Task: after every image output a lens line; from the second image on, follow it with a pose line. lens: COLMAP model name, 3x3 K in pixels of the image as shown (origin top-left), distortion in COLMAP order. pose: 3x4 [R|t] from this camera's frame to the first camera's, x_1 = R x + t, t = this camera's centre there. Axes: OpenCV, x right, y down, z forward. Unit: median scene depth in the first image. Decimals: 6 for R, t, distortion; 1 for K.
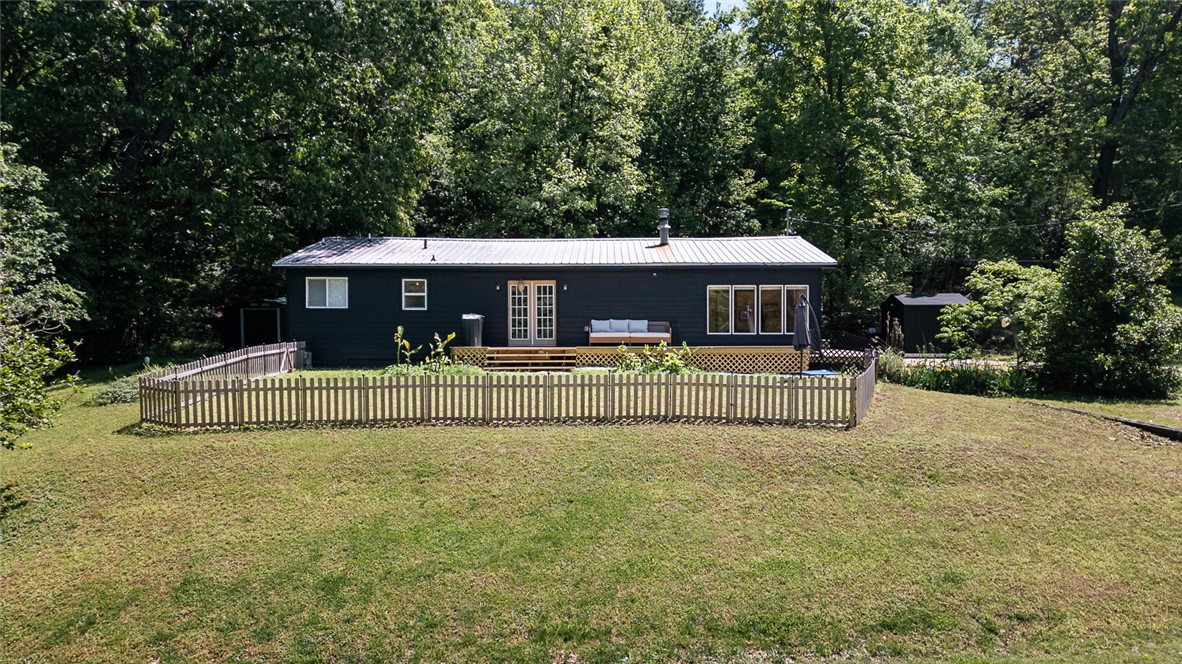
lens RADIAL K [[845.3, 0, 591.0], [0, 845.3, 332.0], [0, 0, 1]] dist [0.047067, -0.001941]
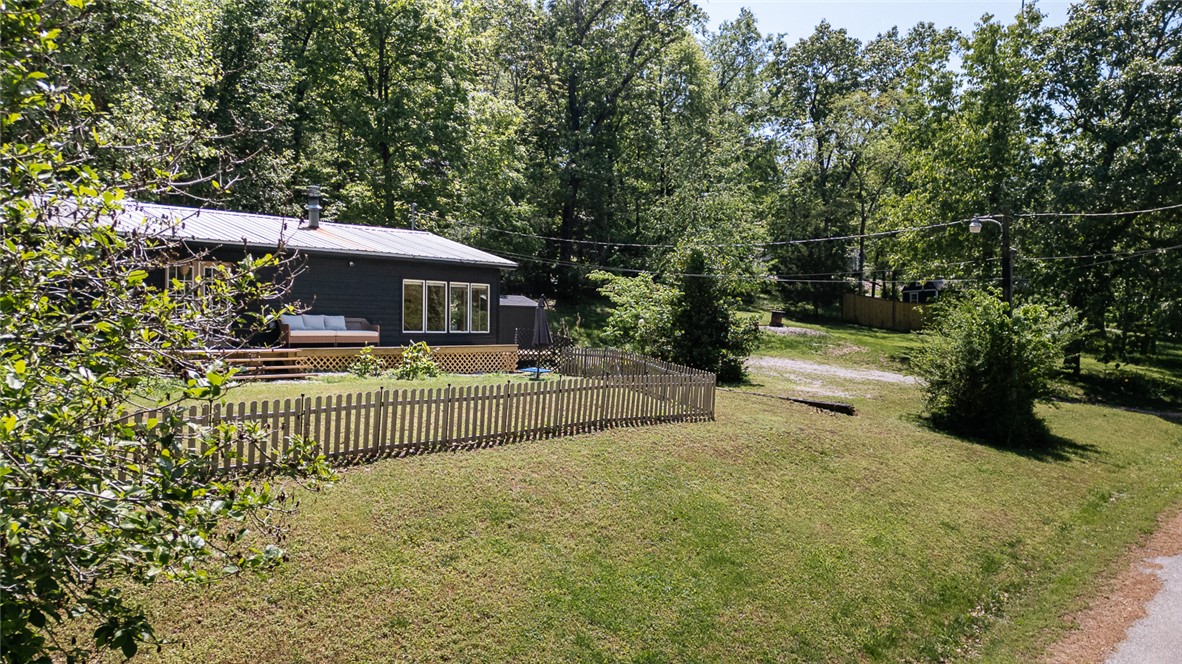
lens RADIAL K [[845.3, 0, 591.0], [0, 845.3, 332.0], [0, 0, 1]] dist [0.047067, -0.001941]
pose [[0.680825, 0.003246, 0.732439, -0.395388], [-0.007881, 0.999965, 0.002894, -0.002469], [-0.732404, -0.007743, 0.680826, 0.230326]]
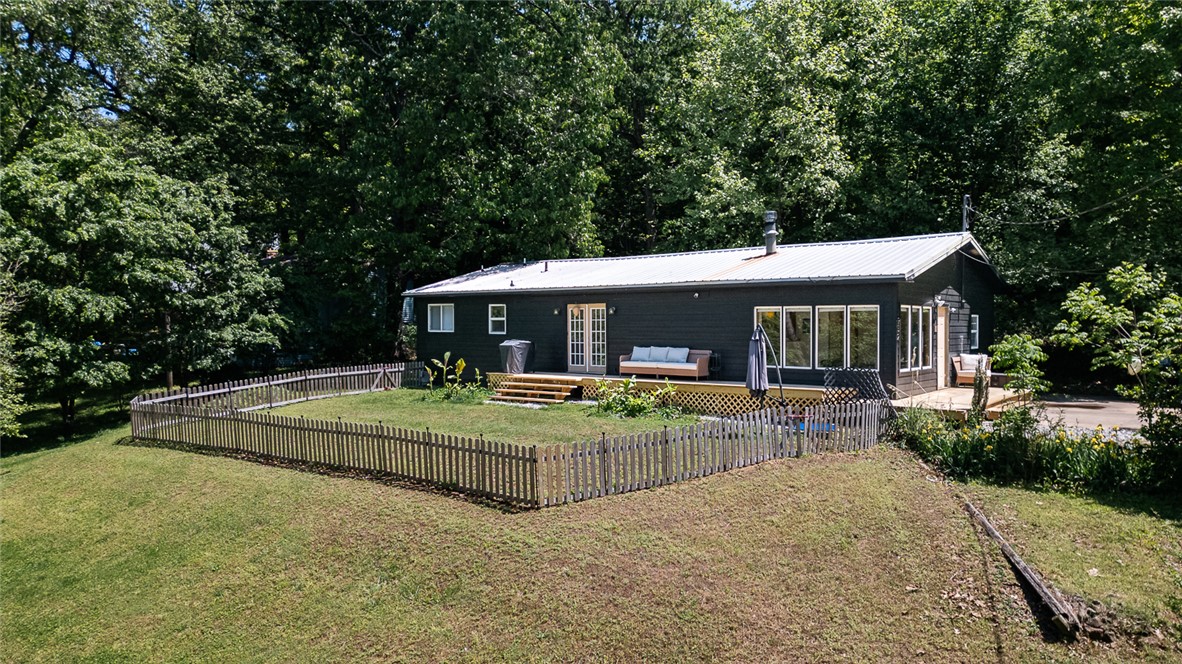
lens RADIAL K [[845.3, 0, 591.0], [0, 845.3, 332.0], [0, 0, 1]] dist [0.047067, -0.001941]
pose [[0.767247, 0.007891, -0.641303, 0.543494], [-0.000955, 0.999937, 0.011160, -0.040131], [0.641351, -0.007950, 0.767207, 0.276472]]
